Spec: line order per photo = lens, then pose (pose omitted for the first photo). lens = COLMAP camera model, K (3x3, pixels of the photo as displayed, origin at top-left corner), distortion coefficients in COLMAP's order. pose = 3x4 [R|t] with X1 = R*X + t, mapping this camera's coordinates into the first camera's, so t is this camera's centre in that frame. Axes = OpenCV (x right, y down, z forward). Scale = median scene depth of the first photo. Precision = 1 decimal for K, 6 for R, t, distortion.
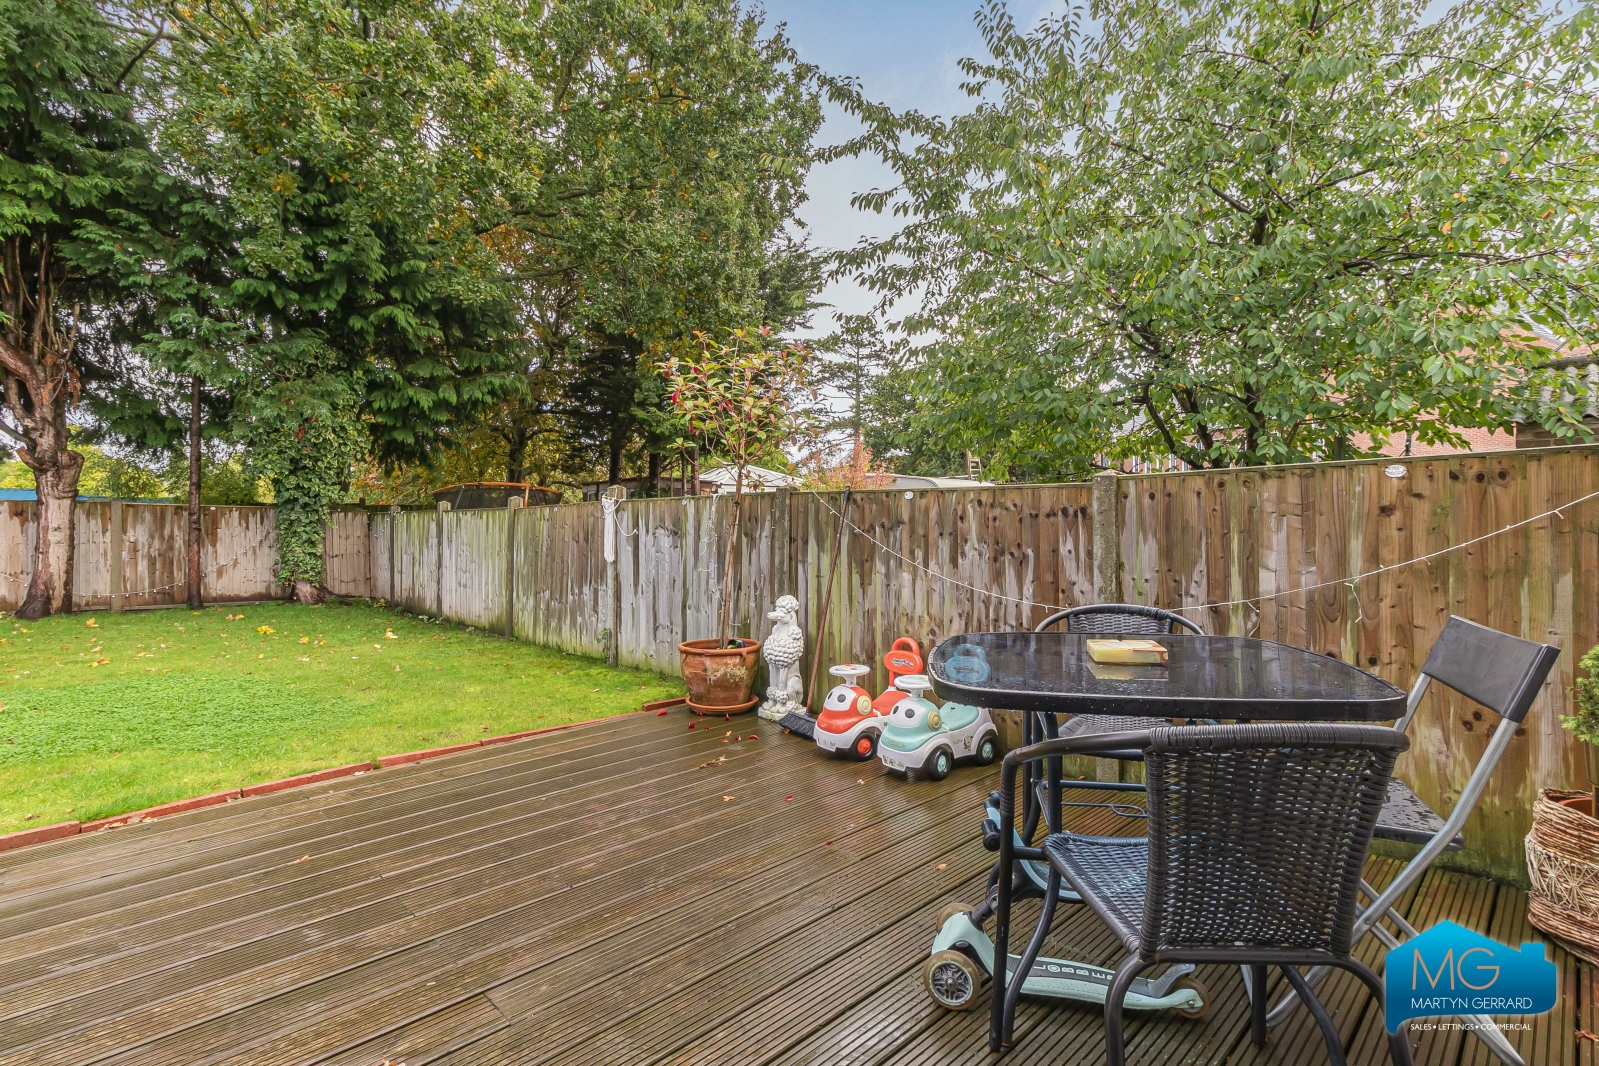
lens RADIAL K [[753.7, 0, 799.9], [0, 753.7, 529.3], [0, 0, 1]] dist [0.001772, 0.000064]
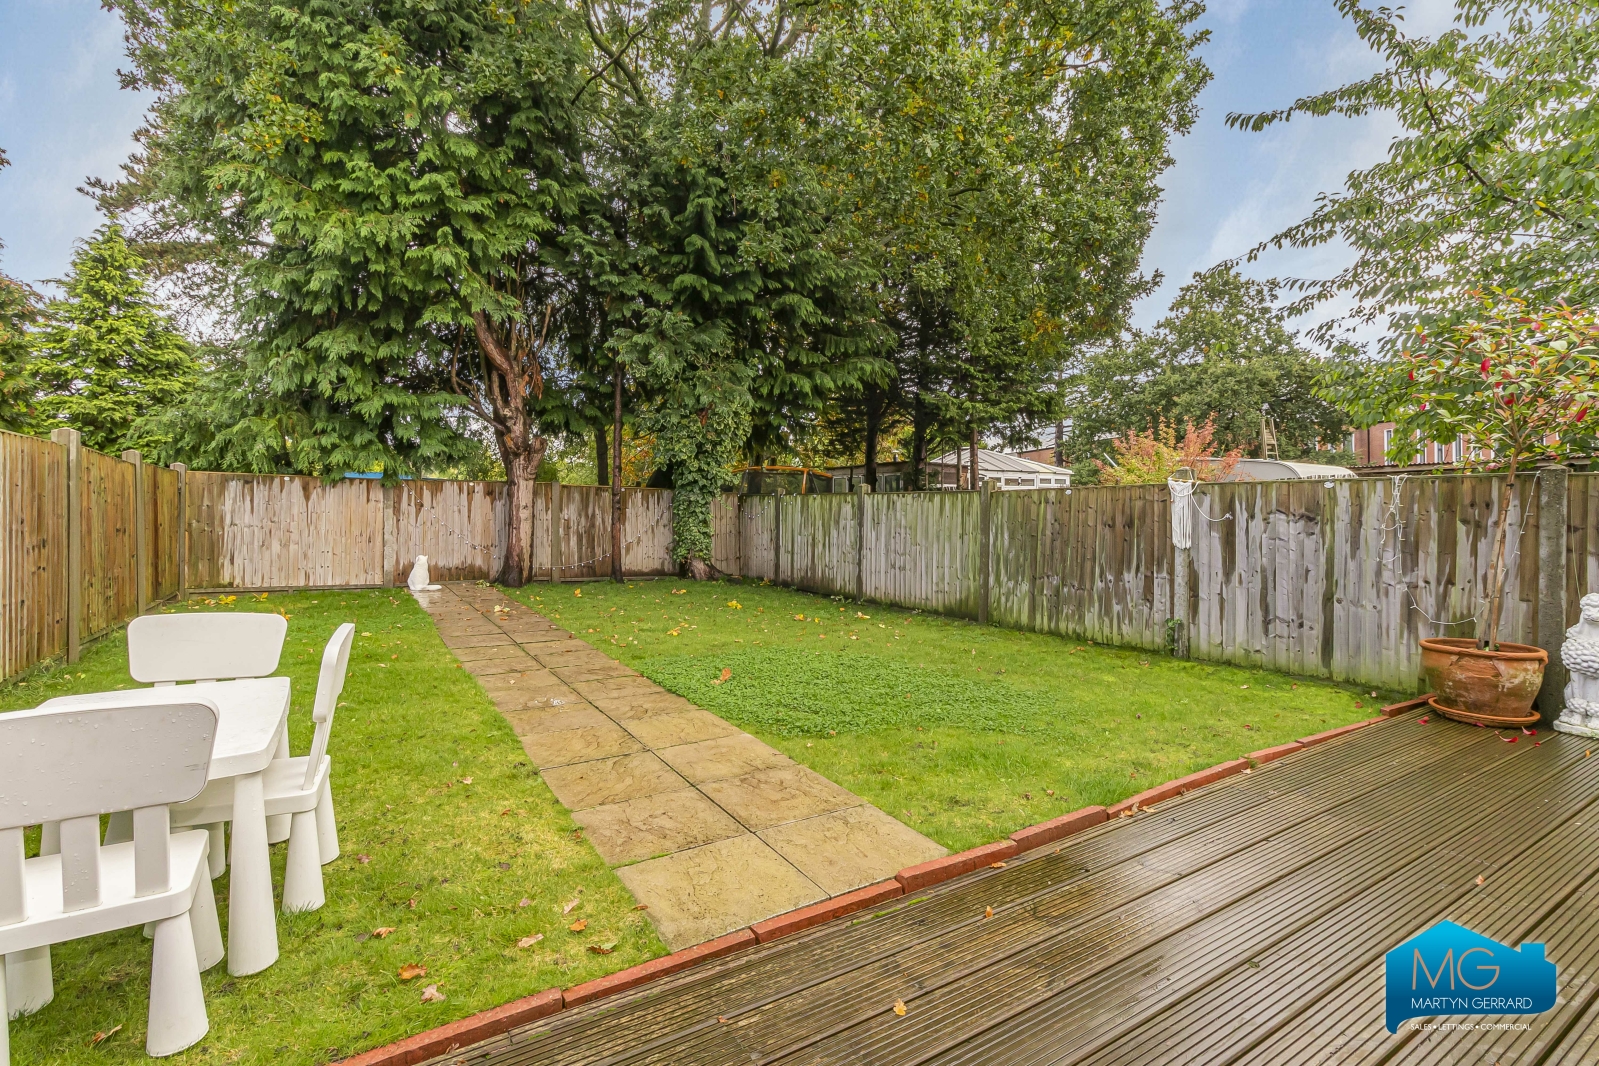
lens RADIAL K [[753.7, 0, 803.2], [0, 753.7, 526.3], [0, 0, 1]] dist [0.001772, 0.000064]
pose [[0.980019, 0.015838, -0.198272, -0.360554], [-0.012689, 0.999773, 0.017143, 0.003632], [0.198498, -0.014284, 0.979997, -0.012671]]
